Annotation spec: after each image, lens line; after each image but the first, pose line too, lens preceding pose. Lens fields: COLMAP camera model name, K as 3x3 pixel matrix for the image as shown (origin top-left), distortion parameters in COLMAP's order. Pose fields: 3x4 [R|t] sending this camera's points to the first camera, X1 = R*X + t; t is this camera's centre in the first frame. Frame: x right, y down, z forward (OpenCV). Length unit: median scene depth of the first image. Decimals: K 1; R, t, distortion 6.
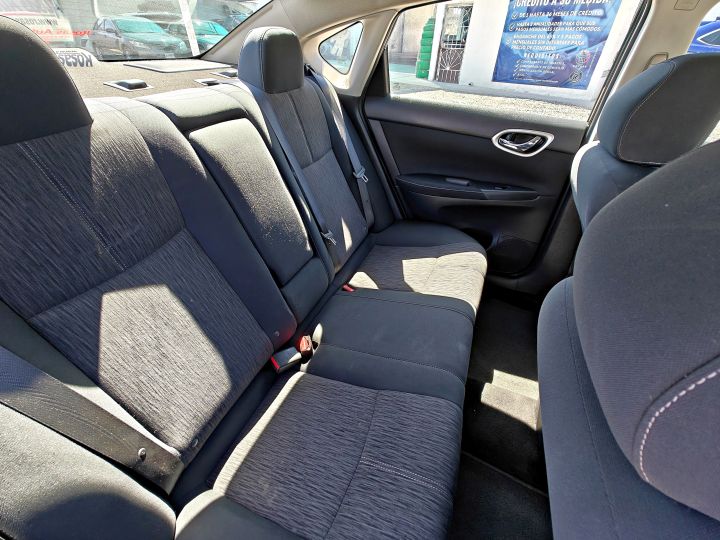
lens RADIAL K [[297.8, 0, 359.2], [0, 297.8, 273.9], [0, 0, 1]] dist [0.002781, -0.003588]
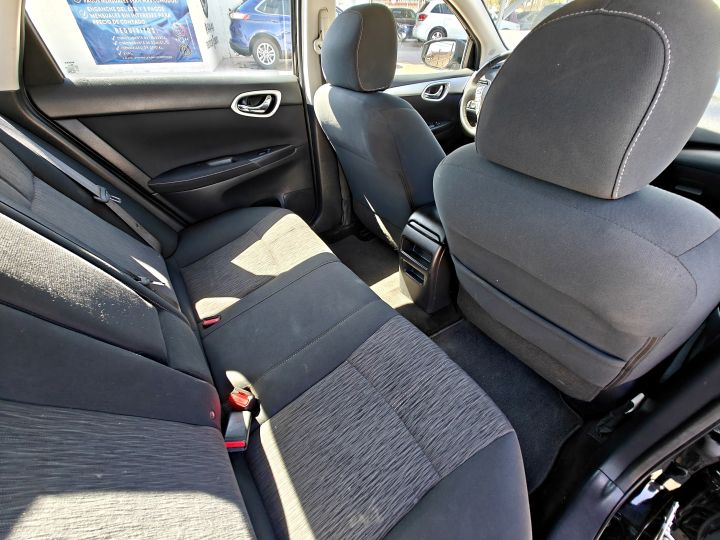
lens RADIAL K [[297.8, 0, 359.6], [0, 297.8, 273.4], [0, 0, 1]] dist [0.002781, -0.003588]
pose [[0.533308, -0.562068, 0.632188, -0.254480], [0.528837, 0.804822, 0.269432, -0.059469], [-0.660238, 0.190634, 0.726460, 0.124498]]
